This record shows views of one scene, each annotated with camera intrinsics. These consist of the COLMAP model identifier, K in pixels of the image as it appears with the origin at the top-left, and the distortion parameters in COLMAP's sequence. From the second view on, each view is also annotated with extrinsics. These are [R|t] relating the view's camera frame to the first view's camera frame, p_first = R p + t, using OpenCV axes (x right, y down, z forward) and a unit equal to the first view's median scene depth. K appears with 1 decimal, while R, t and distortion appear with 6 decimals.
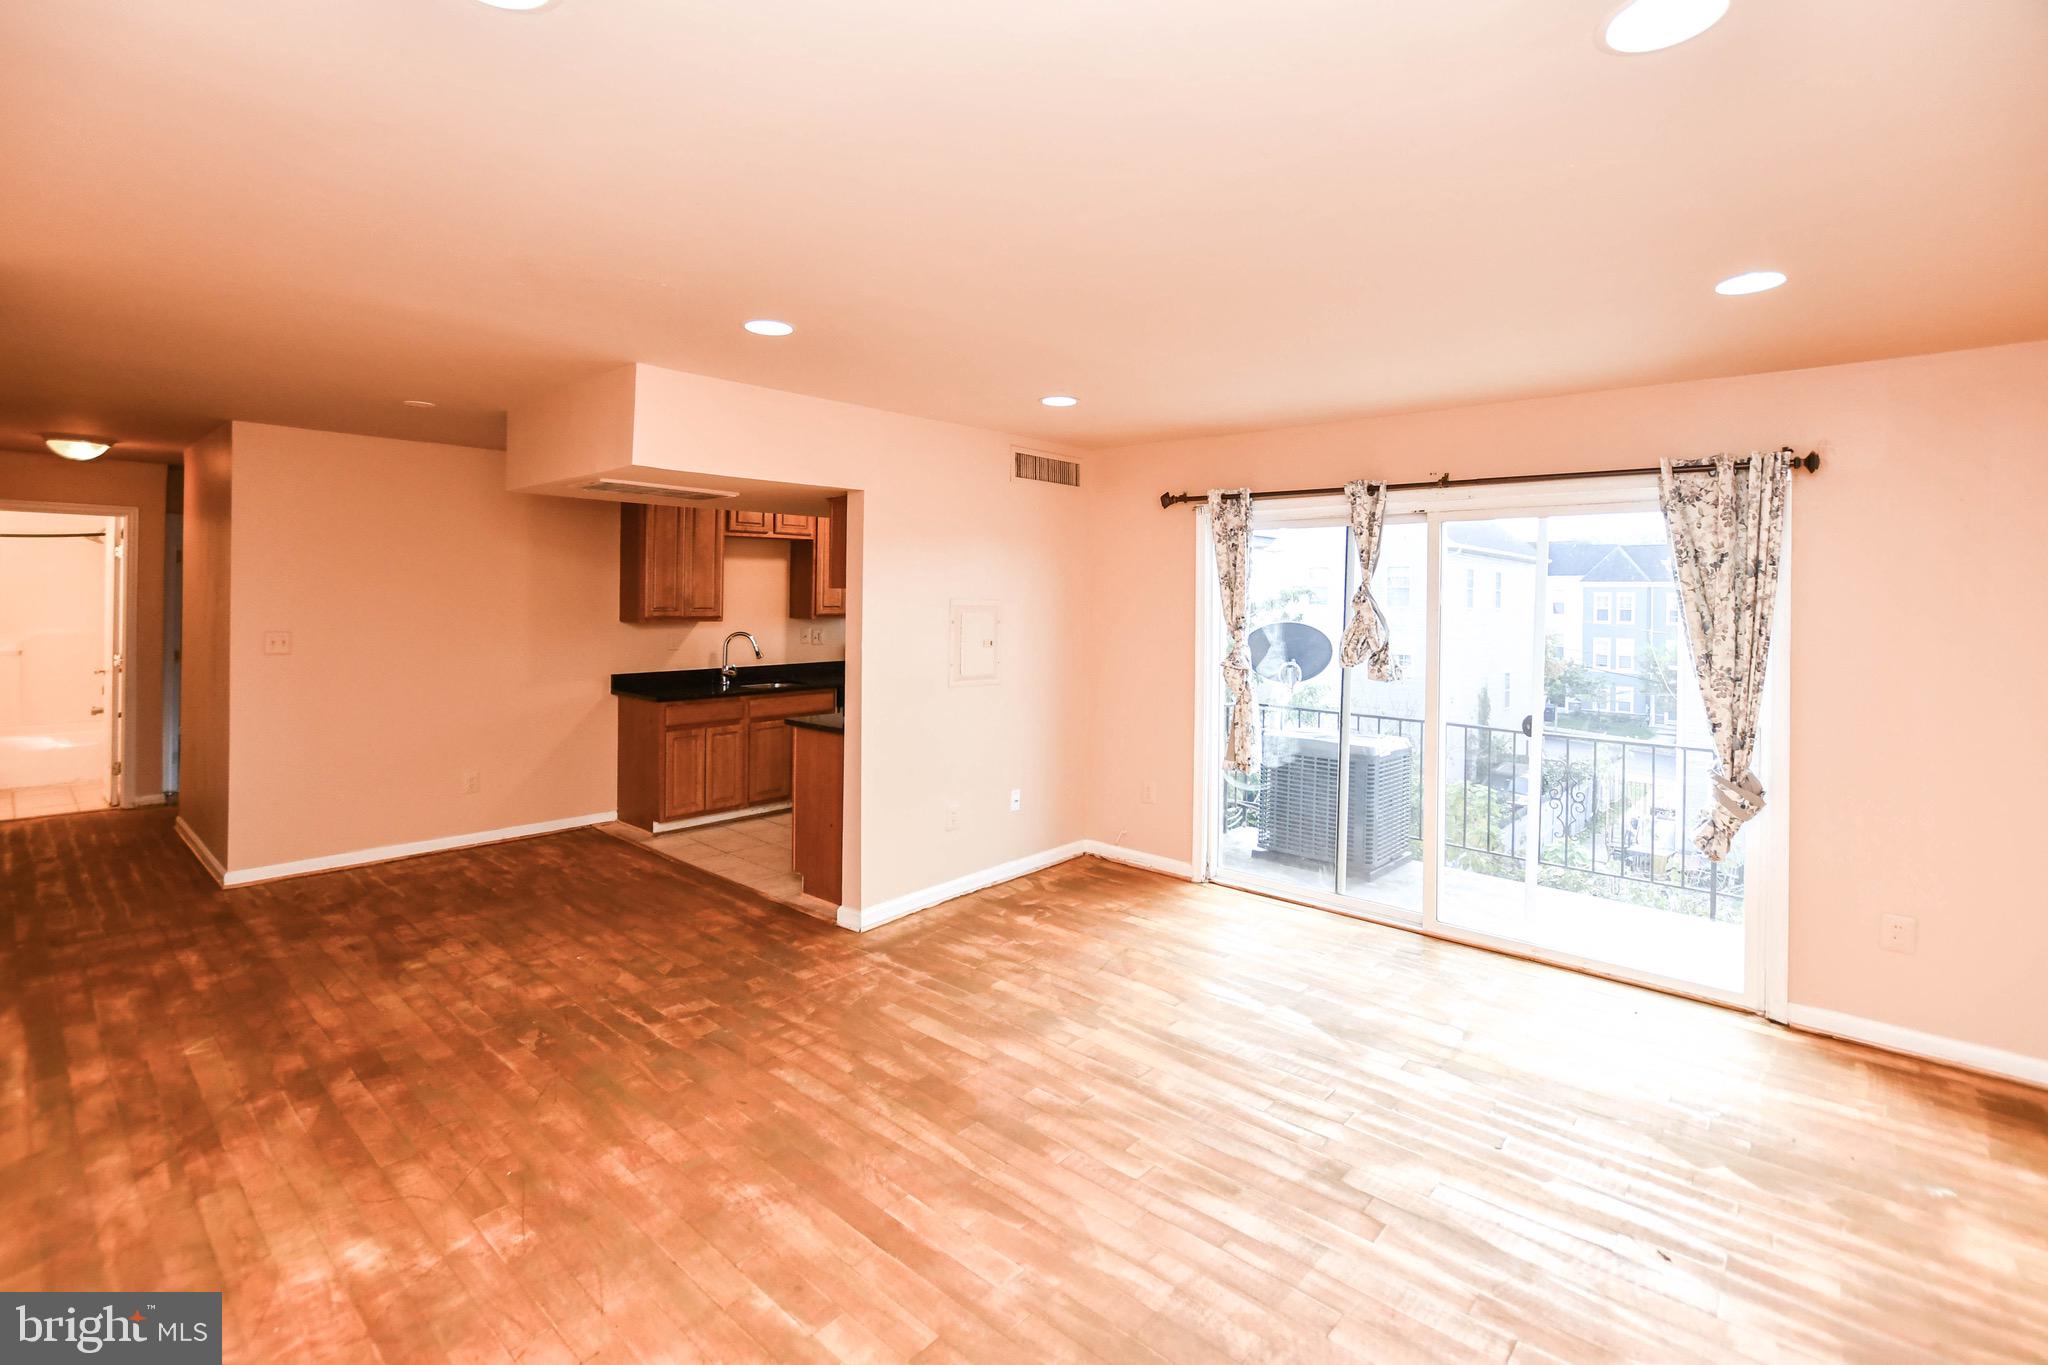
lens RADIAL K [[922.9, 0, 1033.4], [0, 922.9, 597.2], [0, 0, 1]] dist [-0.002578, 0.000533]
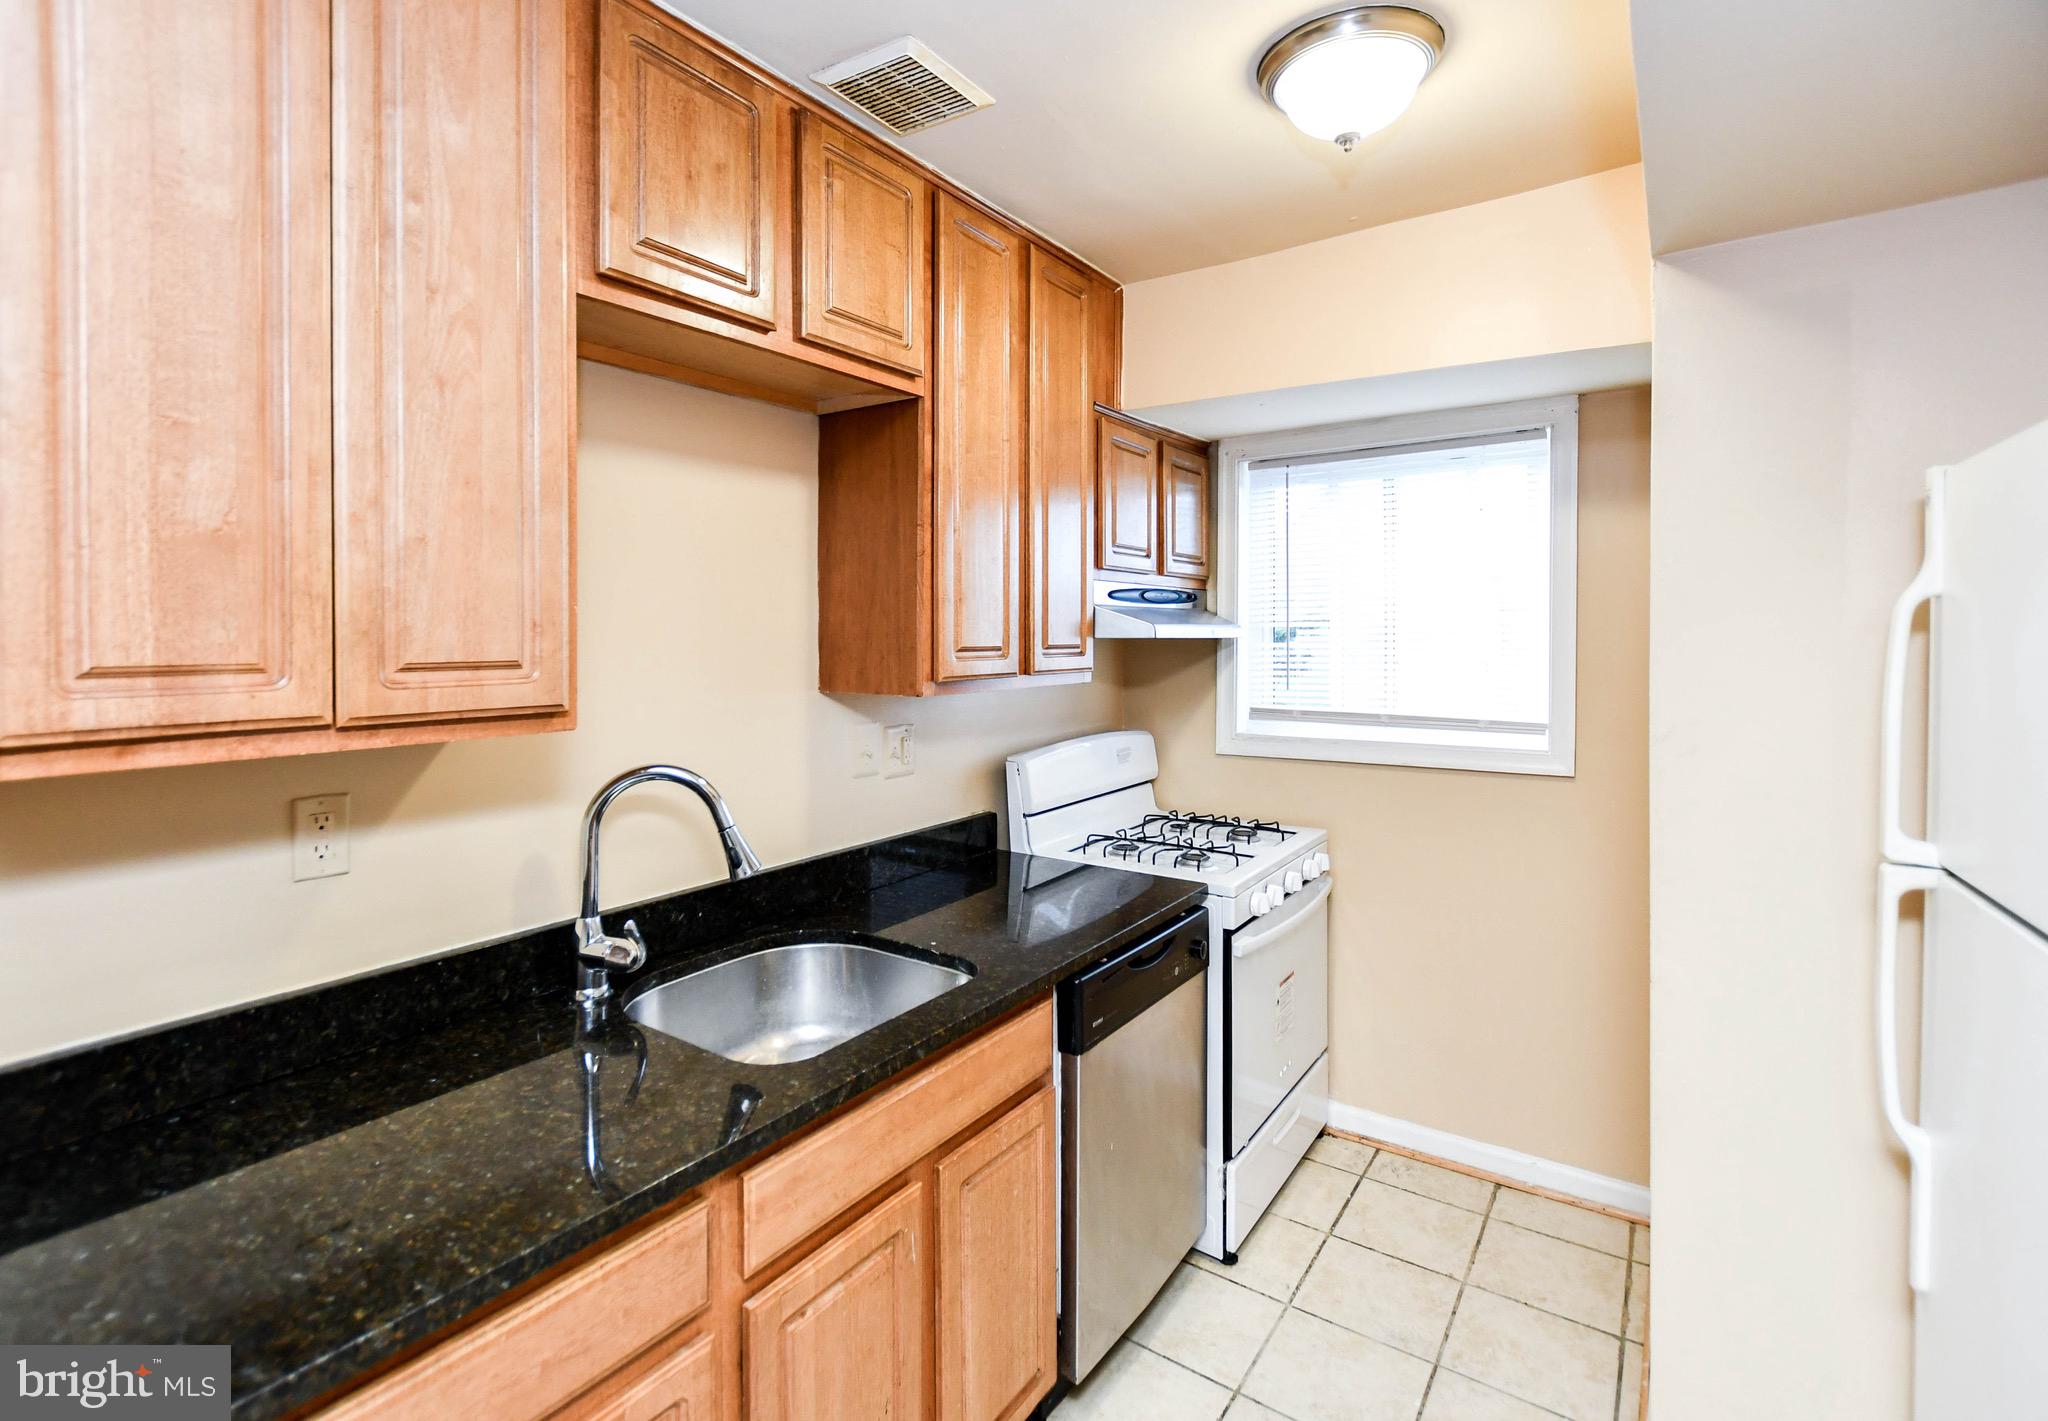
lens RADIAL K [[953.2, 0, 987.5], [0, 953.2, 637.0], [0, 0, 1]] dist [-0.000984, 0.000207]
pose [[0.992809, -0.010532, 0.119243, -0.524287], [0.010378, 0.999944, 0.001906, 0.012975], [-0.119257, -0.000655, 0.992863, 1.509137]]
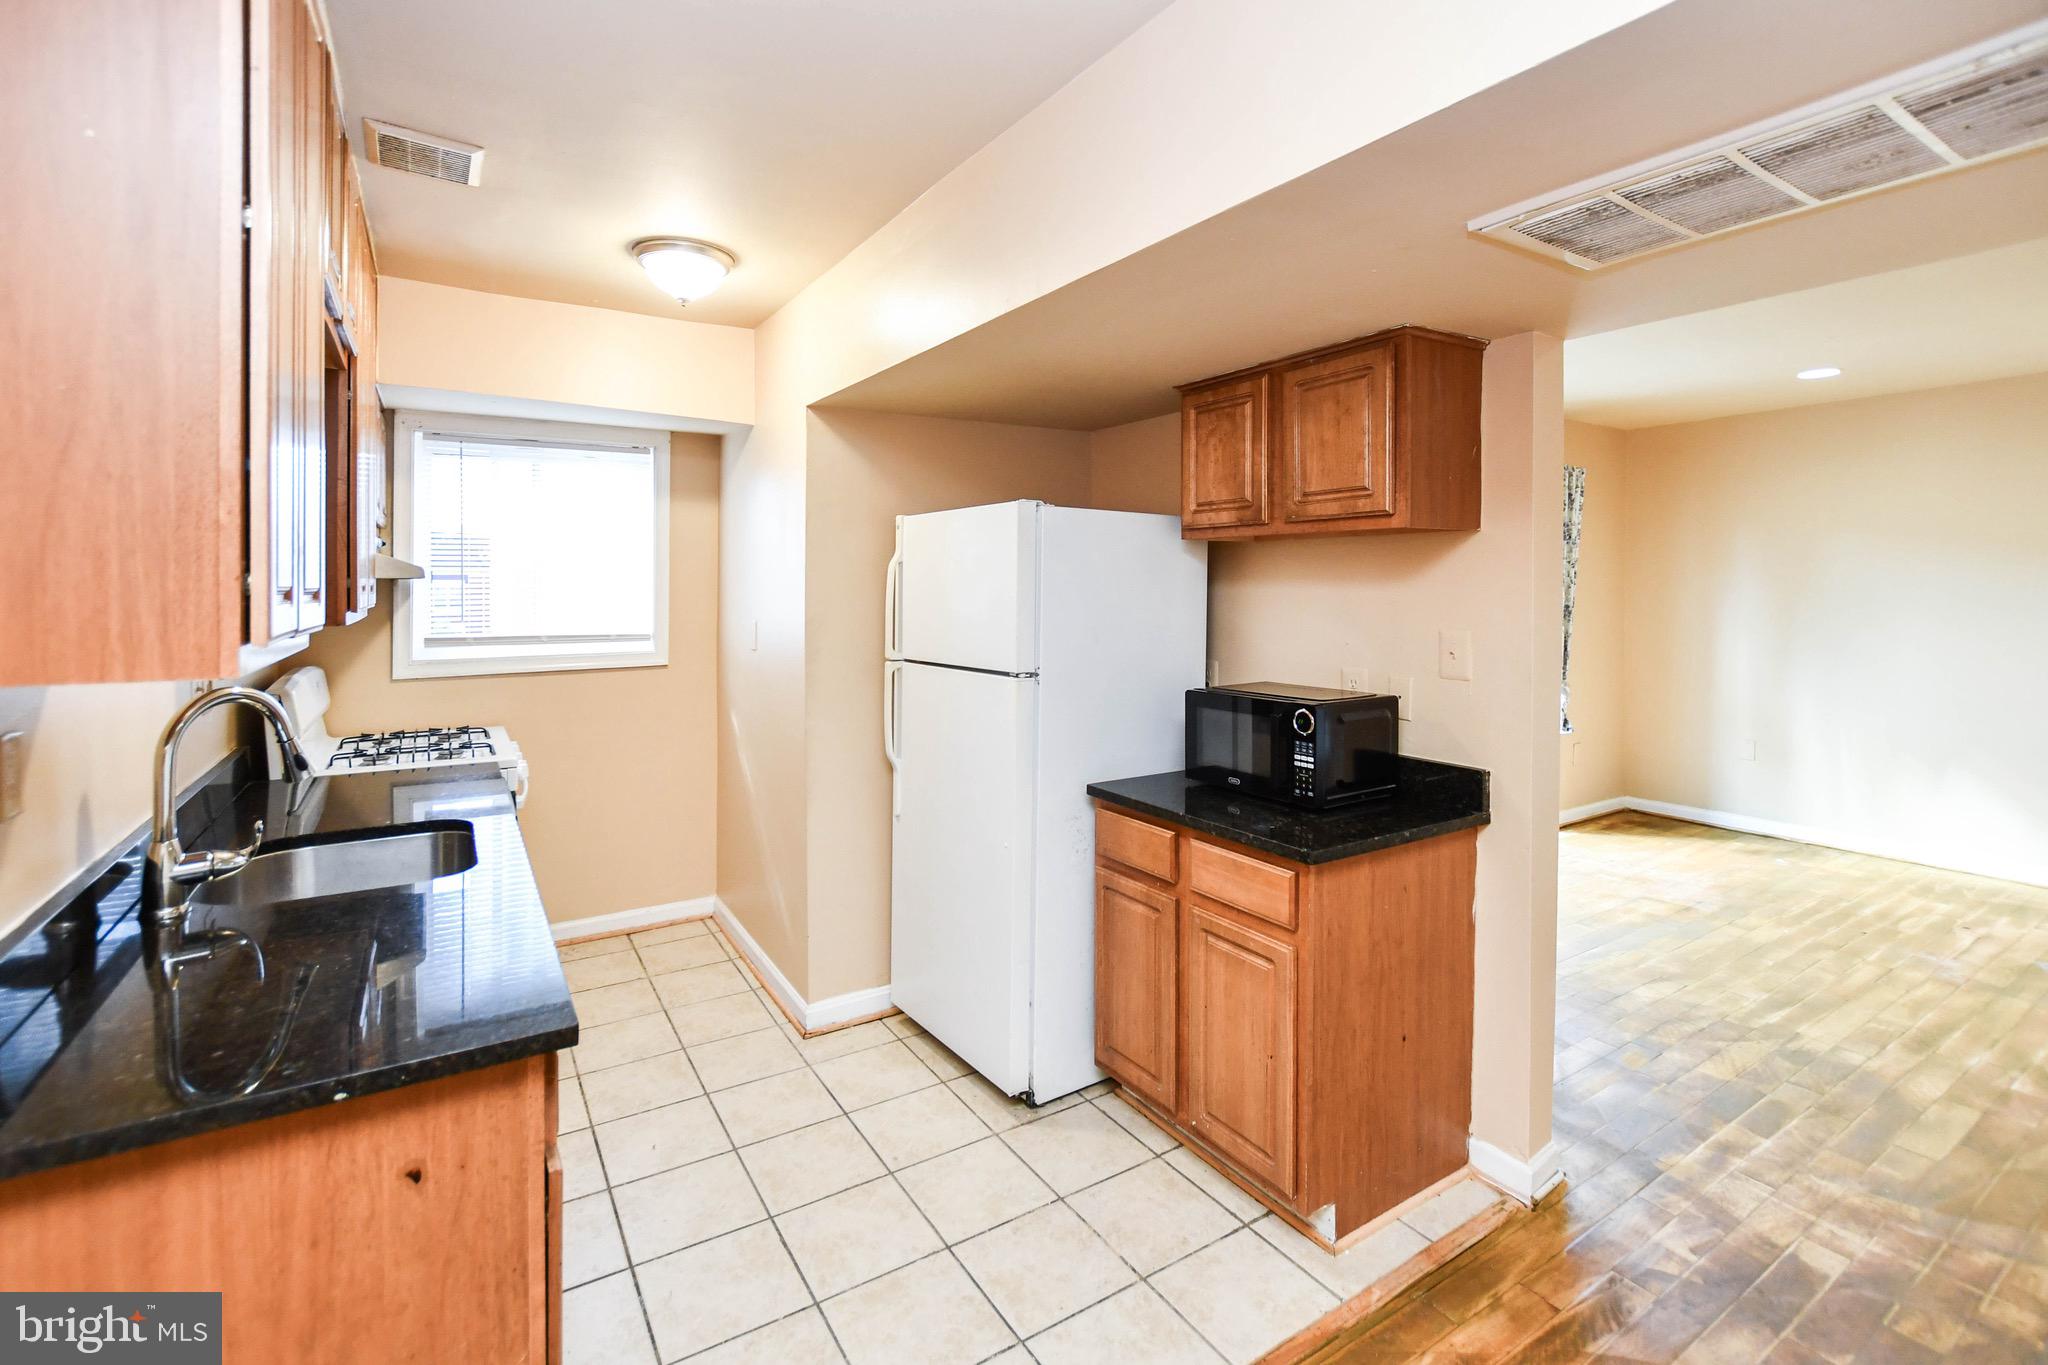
lens RADIAL K [[922.9, 0, 986.6], [0, 922.9, 598.6], [0, 0, 1]] dist [-0.002578, 0.000533]
pose [[0.295885, -0.028073, 0.954811, -0.982777], [0.008198, 0.999606, 0.026849, 0.016769], [-0.955188, -0.000117, 0.295999, 1.456939]]
